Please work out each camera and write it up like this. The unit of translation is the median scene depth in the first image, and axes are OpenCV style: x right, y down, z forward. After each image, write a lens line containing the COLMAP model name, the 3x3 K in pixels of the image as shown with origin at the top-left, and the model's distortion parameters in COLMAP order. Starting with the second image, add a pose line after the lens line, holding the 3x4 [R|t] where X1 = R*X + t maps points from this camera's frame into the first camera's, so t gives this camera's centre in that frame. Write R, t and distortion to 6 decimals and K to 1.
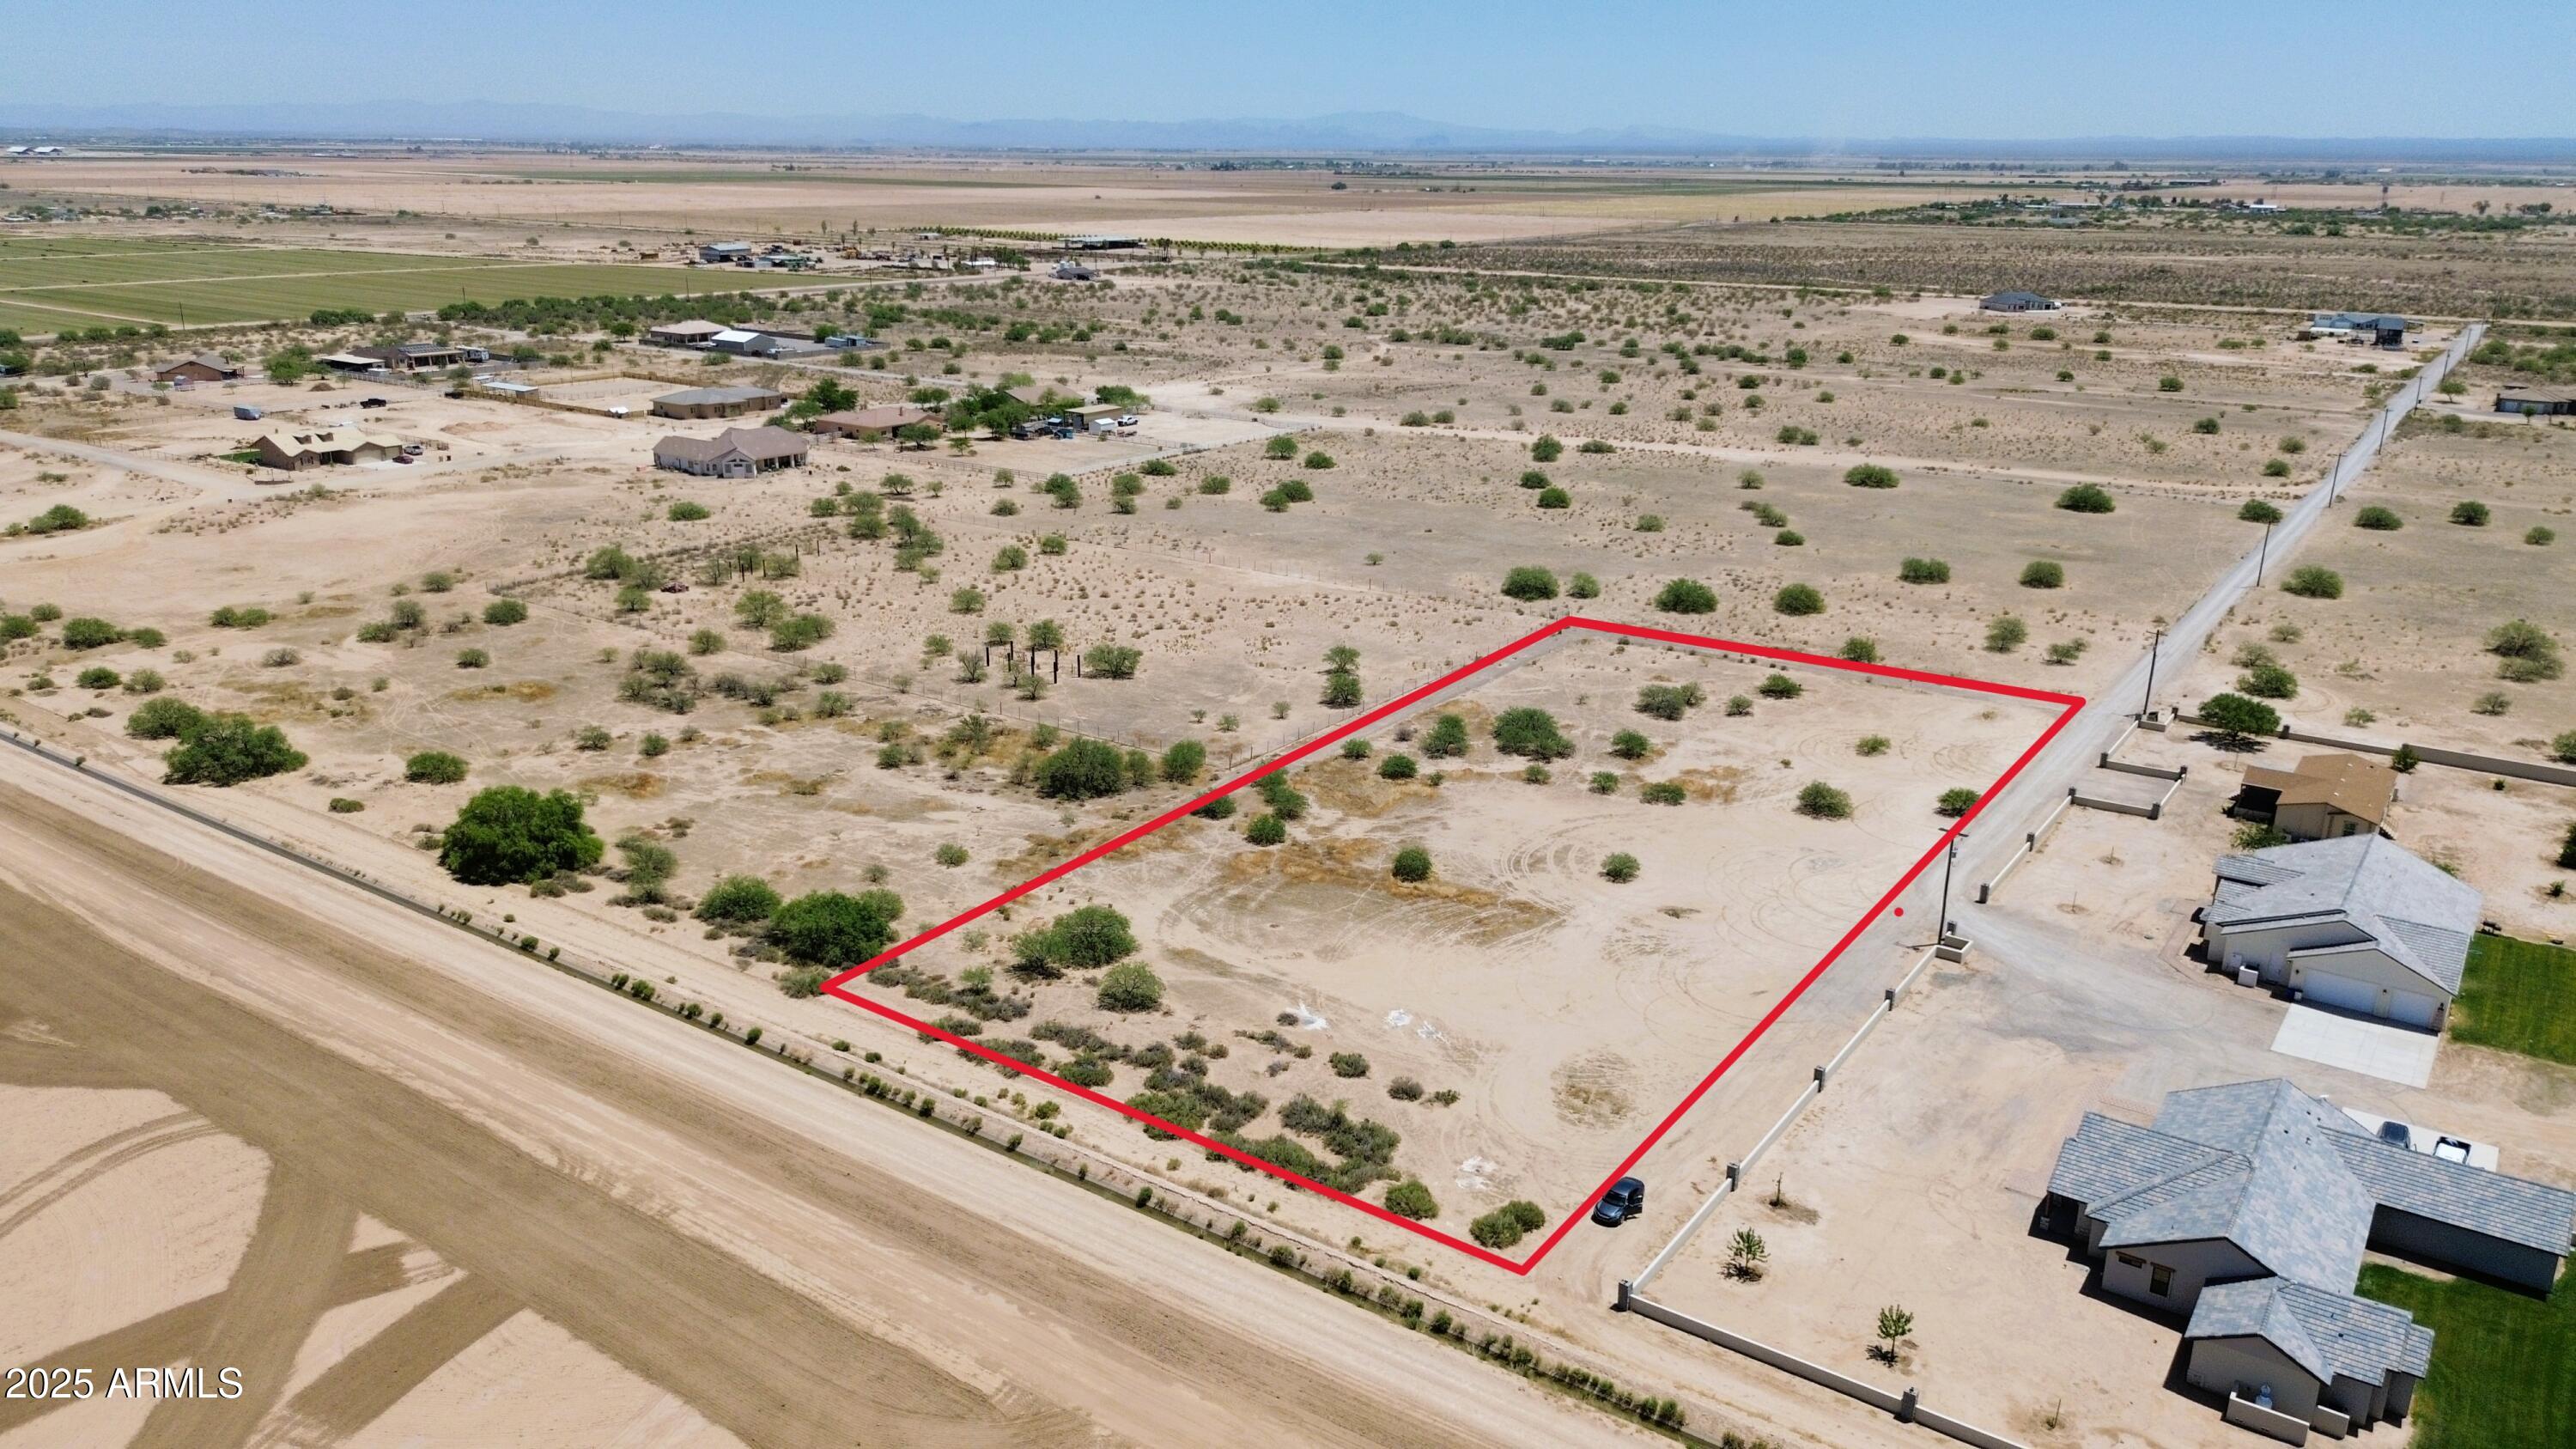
lens RADIAL K [[1833.4, 0, 1288.0], [0, 1833.4, 724.5], [0, 0, 1]] dist [0.075095, -0.085964]
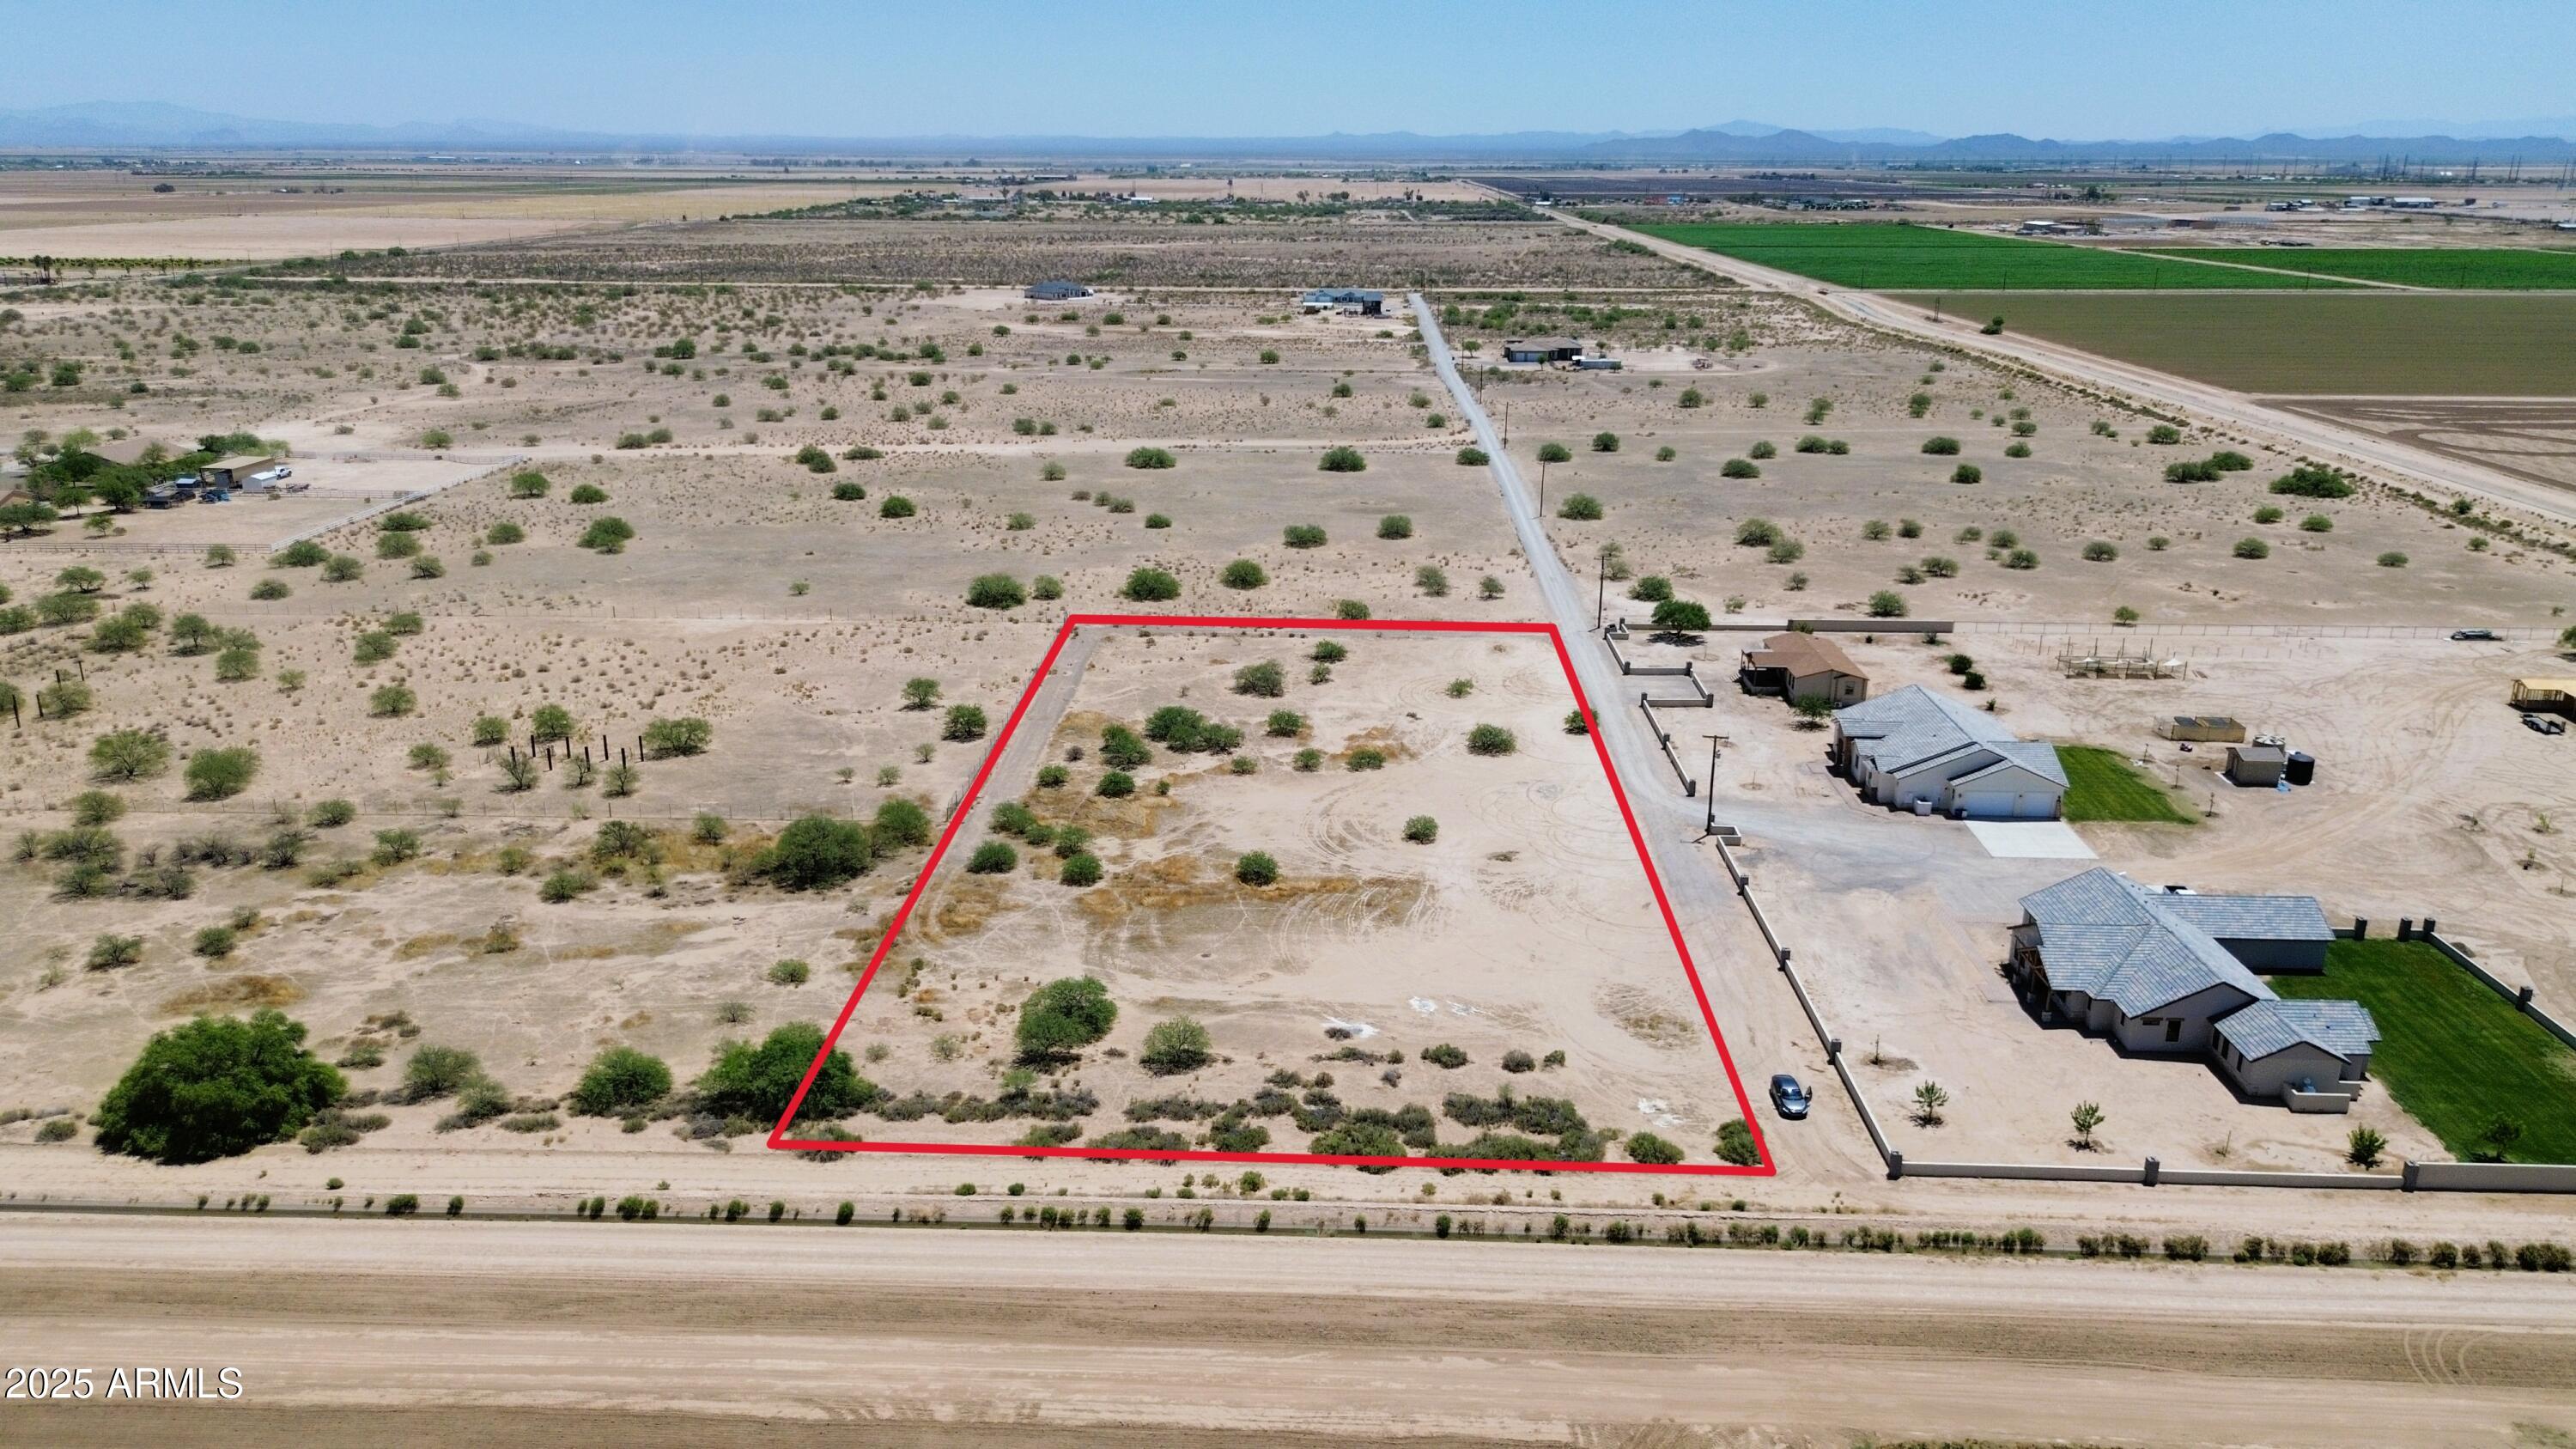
lens RADIAL K [[1833.4, 0, 1288.0], [0, 1833.4, 724.5], [0, 0, 1]] dist [0.075095, -0.085964]
pose [[0.838875, -0.169636, 0.517216, -0.365843], [0.168807, 0.984426, 0.049083, -0.040938], [-0.517487, 0.046135, 0.854446, 0.115244]]
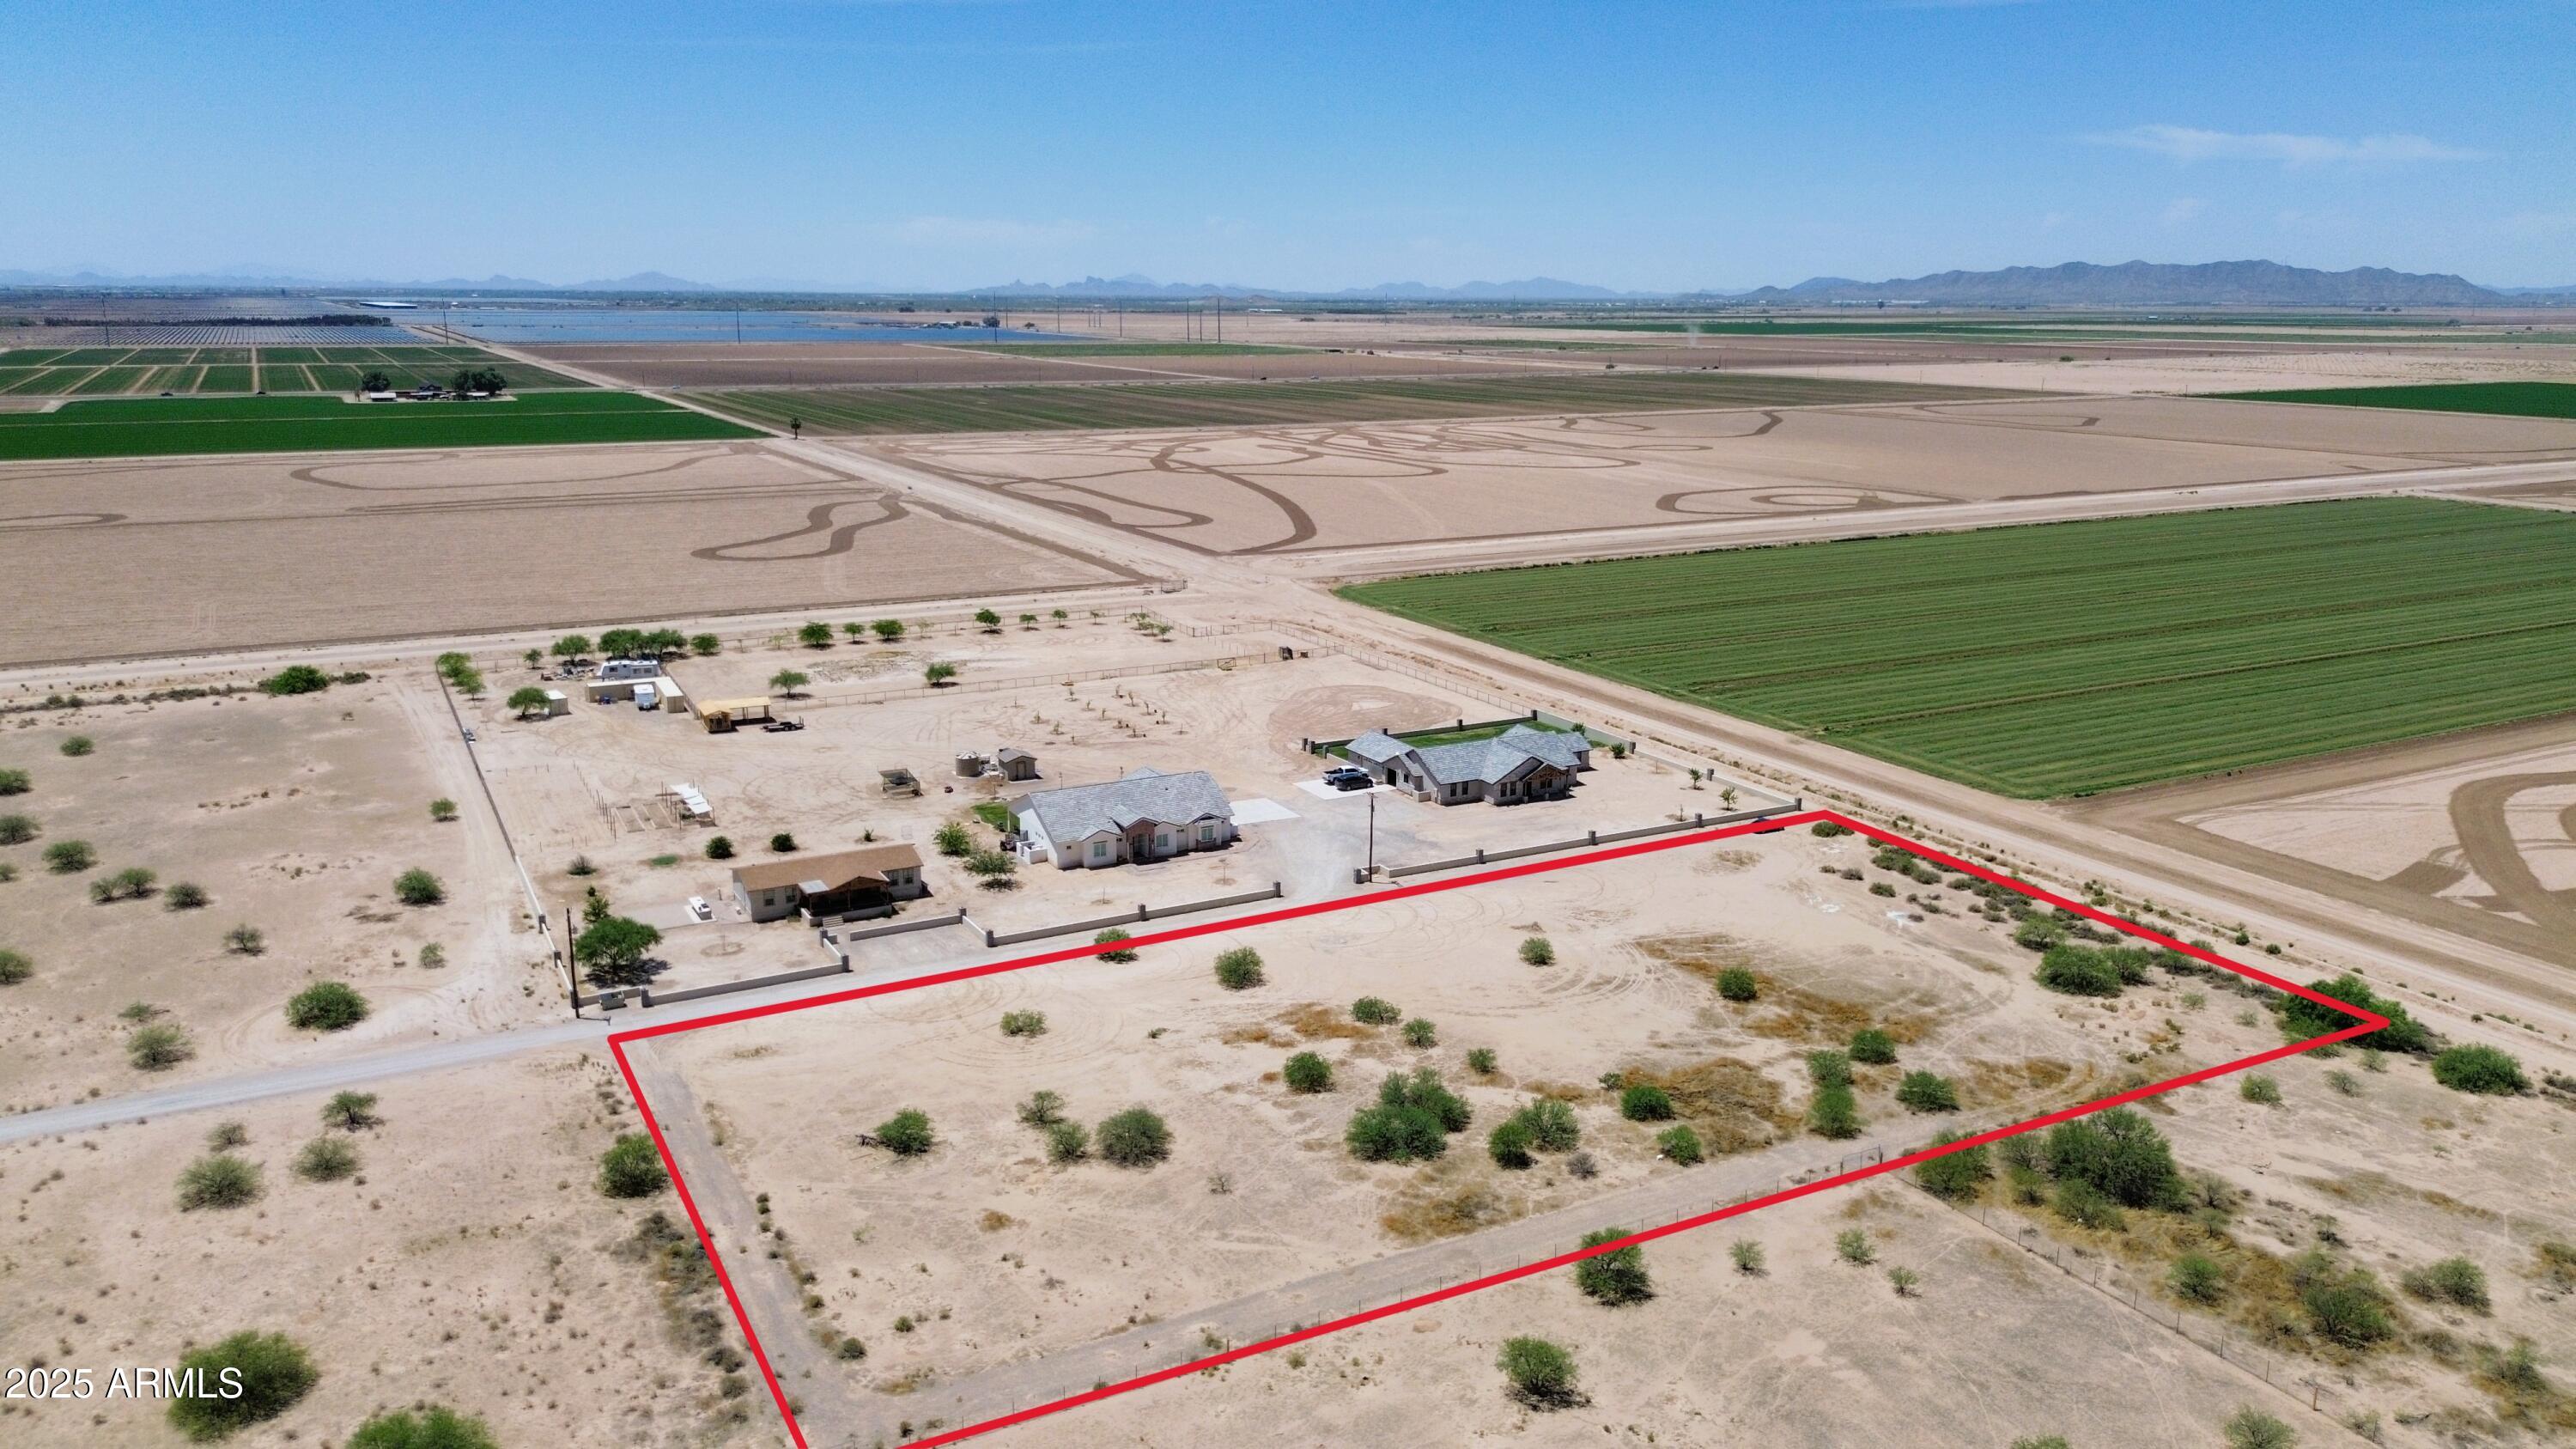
lens RADIAL K [[1833.4, 0, 1288.0], [0, 1833.4, 724.5], [0, 0, 1]] dist [0.075095, -0.085964]
pose [[-0.893323, -0.120112, 0.433068, -0.116209], [0.118052, 0.867070, 0.483997, -0.493570], [-0.433634, 0.483490, -0.760394, 1.571731]]
